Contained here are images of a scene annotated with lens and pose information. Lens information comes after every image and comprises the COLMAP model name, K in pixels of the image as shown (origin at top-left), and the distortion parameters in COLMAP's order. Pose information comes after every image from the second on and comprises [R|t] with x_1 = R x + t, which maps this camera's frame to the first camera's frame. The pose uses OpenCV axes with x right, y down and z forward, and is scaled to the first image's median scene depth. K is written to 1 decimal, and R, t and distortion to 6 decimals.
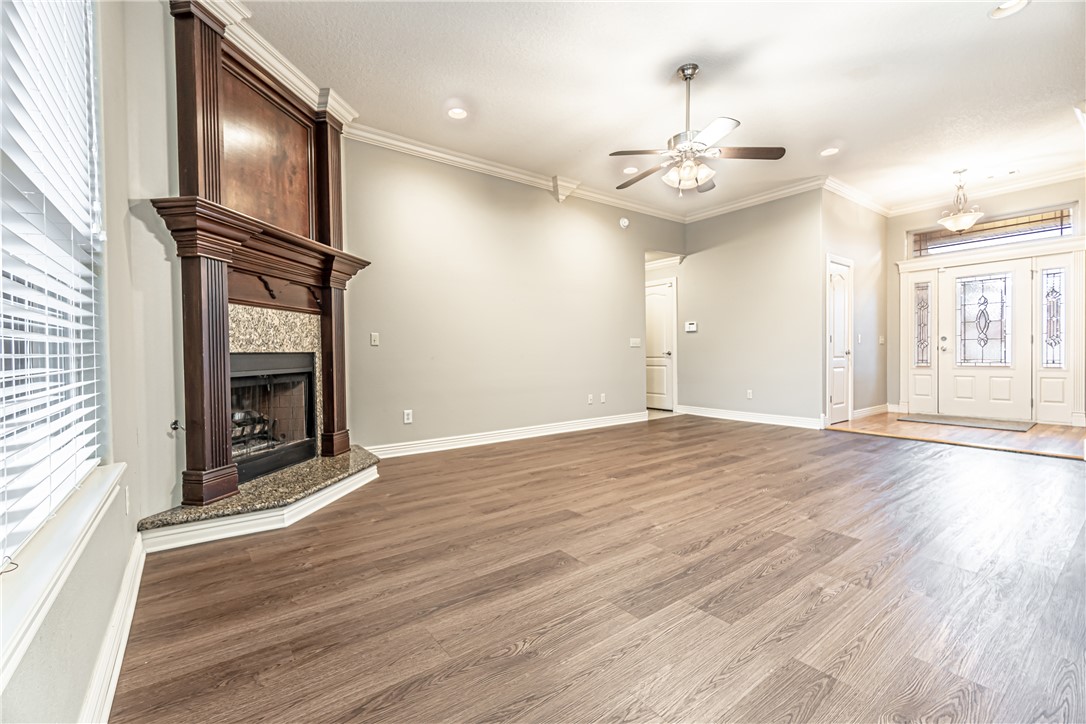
lens RADIAL K [[483.9, 0, 543.0], [0, 483.9, 362.0], [0, 0, 1]] dist [-0.002300, -0.000311]
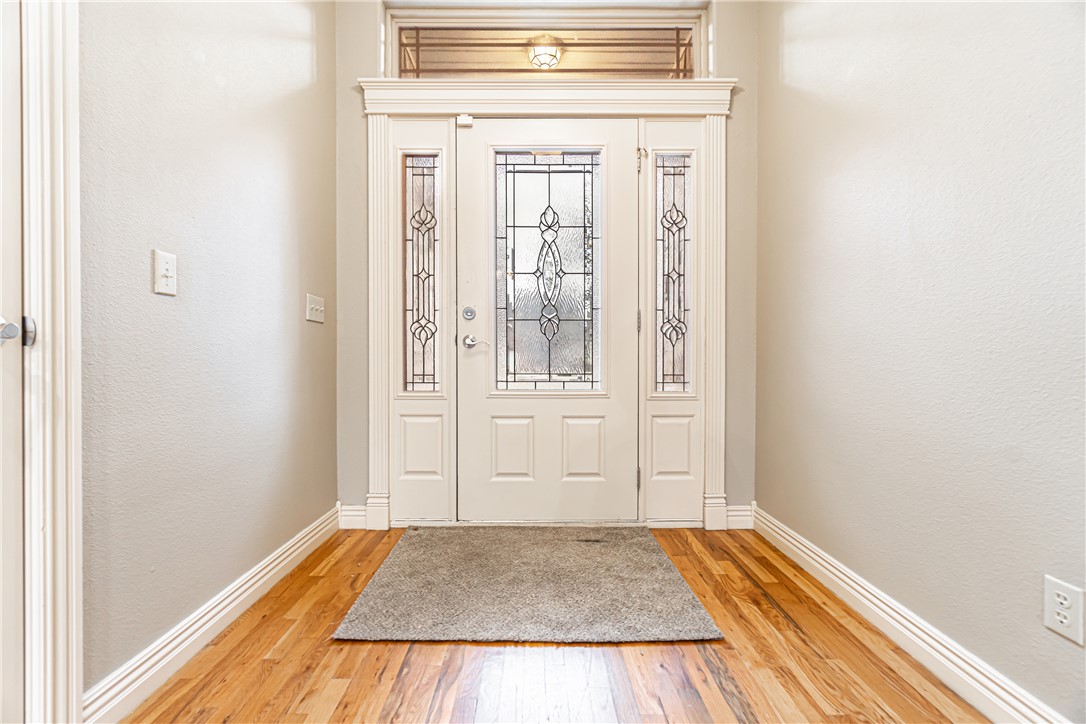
lens RADIAL K [[483.9, 0, 543.0], [0, 483.9, 362.0], [0, 0, 1]] dist [-0.002300, -0.000311]
pose [[0.606546, 0.010573, 0.794978, 0.567956], [0.002697, 0.999878, -0.015356, -0.006682], [-0.795044, 0.011459, 0.606444, 0.727350]]
